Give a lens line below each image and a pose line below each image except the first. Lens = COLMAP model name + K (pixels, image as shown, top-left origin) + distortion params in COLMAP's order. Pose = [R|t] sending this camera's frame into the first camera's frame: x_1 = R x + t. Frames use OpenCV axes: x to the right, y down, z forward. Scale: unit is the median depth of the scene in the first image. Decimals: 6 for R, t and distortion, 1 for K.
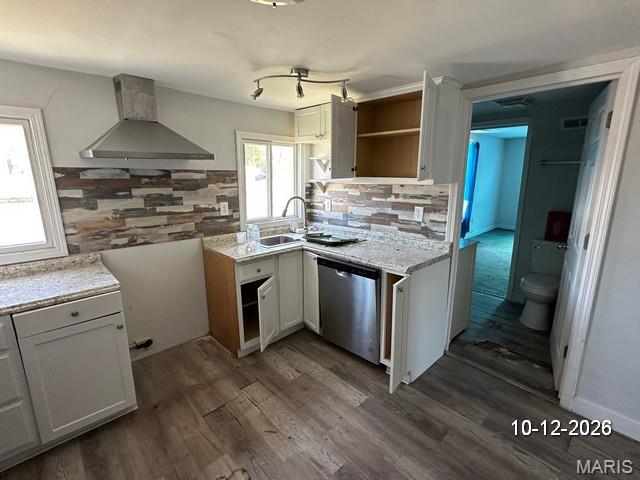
lens RADIAL K [[306.8, 0, 319.8], [0, 306.8, 240.7], [0, 0, 1]] dist [0.002362, 0.000362]
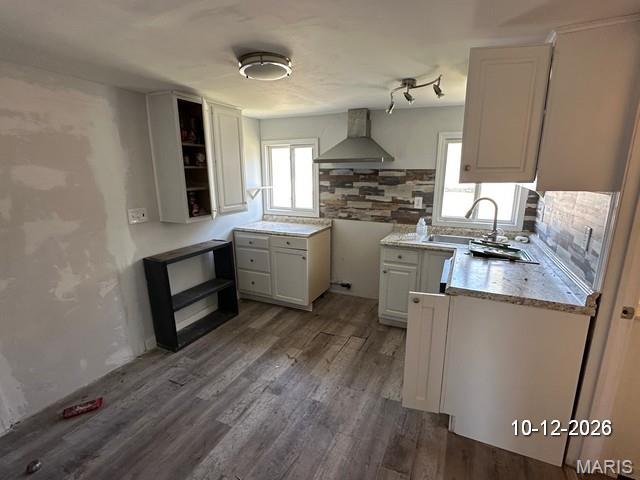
lens RADIAL K [[306.8, 0, 321.5], [0, 306.8, 240.1], [0, 0, 1]] dist [0.002362, 0.000362]
pose [[0.370603, 0.207322, -0.905357, 0.729470], [-0.197202, 0.970108, 0.141426, -0.070171], [0.907615, 0.126125, 0.400410, 0.269153]]
